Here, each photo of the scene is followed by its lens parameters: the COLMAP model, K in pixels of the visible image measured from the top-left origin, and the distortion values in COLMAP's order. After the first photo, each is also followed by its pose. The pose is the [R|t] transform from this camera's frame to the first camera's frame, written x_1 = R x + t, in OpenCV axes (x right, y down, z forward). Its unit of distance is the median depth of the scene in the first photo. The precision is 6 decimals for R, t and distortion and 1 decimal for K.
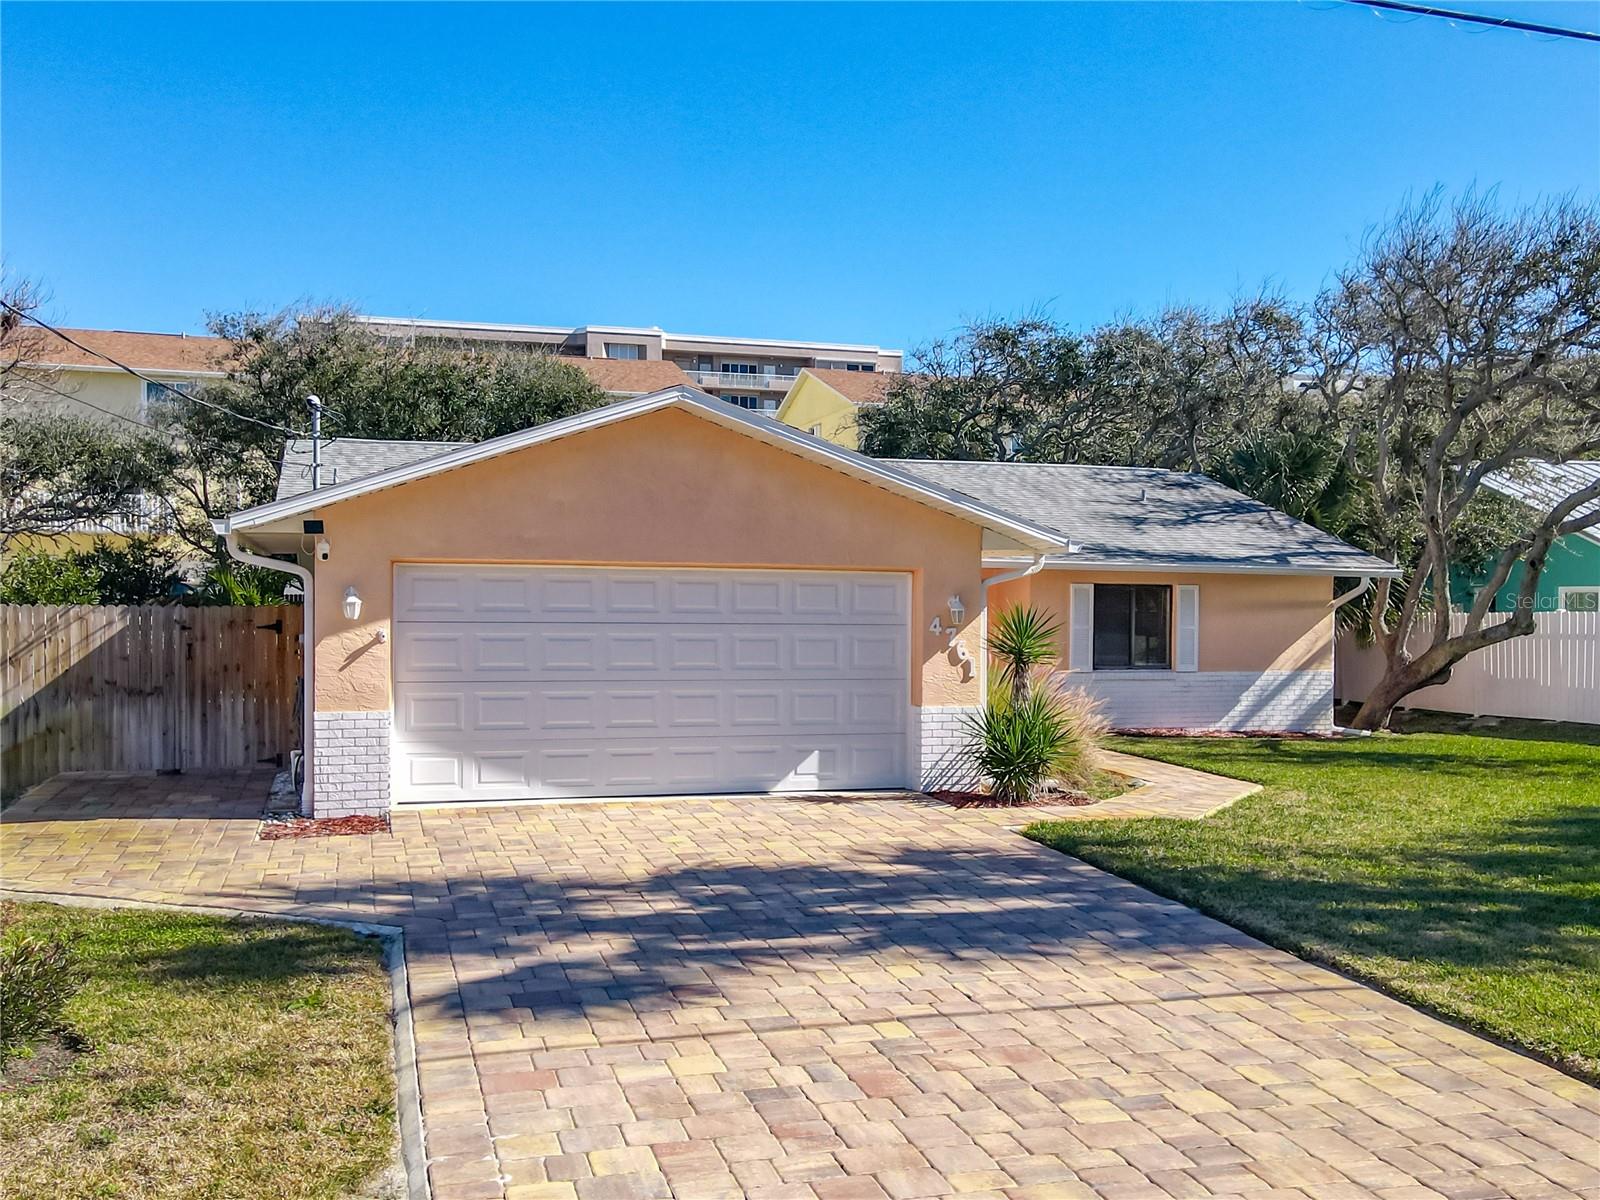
lens RADIAL K [[1519.1, 0, 800.0], [0, 1519.1, 600.0], [0, 0, 1]] dist [0.037653, -0.000200]
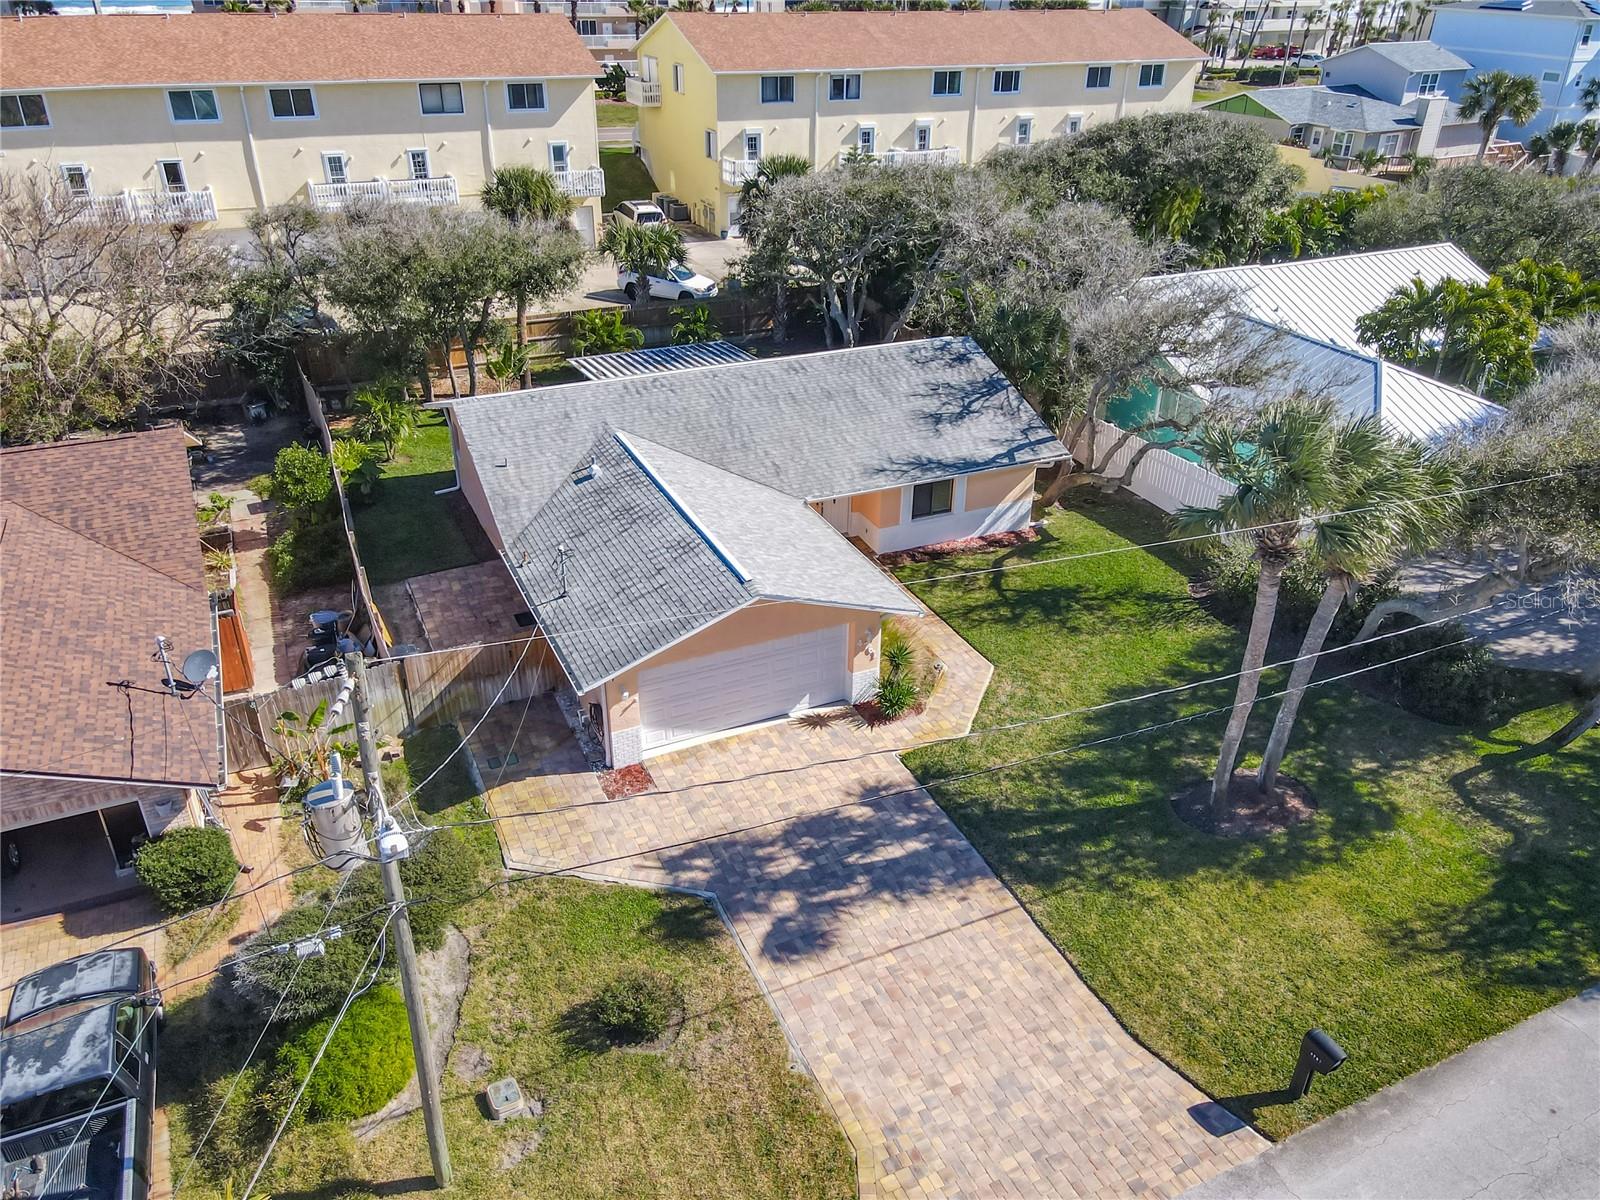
lens RADIAL K [[1159.3, 0, 800.0], [0, 1159.3, 600.0], [0, 0, 1]] dist [0.043220, -0.003207]
pose [[0.990050, -0.071488, 0.121202, -0.204914], [0.007129, 0.885711, 0.464182, -0.845396], [-0.140533, -0.458700, 0.877408, -0.483751]]
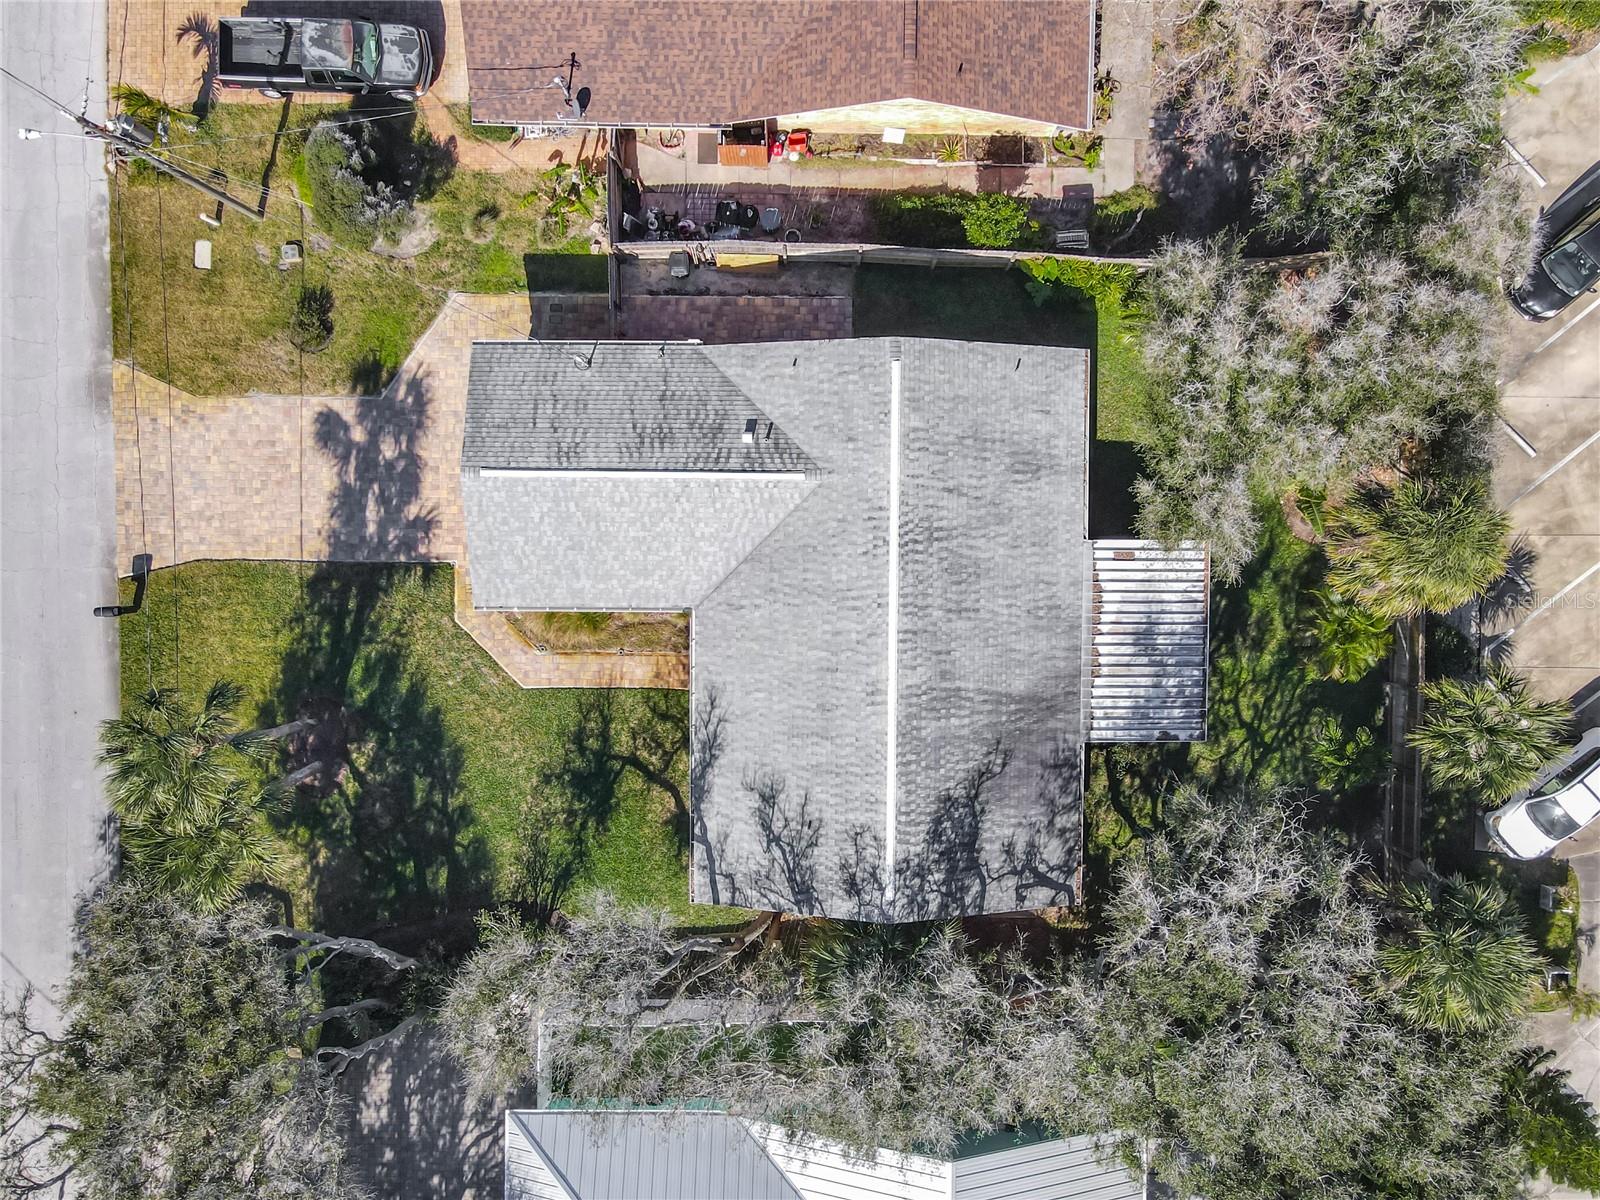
lens RADIAL K [[1134.9, 0, 833.9], [0, 1134.9, 590.7], [0, 0, 1]] dist [0.042211, 0.000855]
pose [[-0.298099, 0.954422, 0.014662, -0.093159], [-0.045030, -0.029405, 0.998553, -2.321973], [0.953472, 0.297007, 0.051743, 1.564174]]
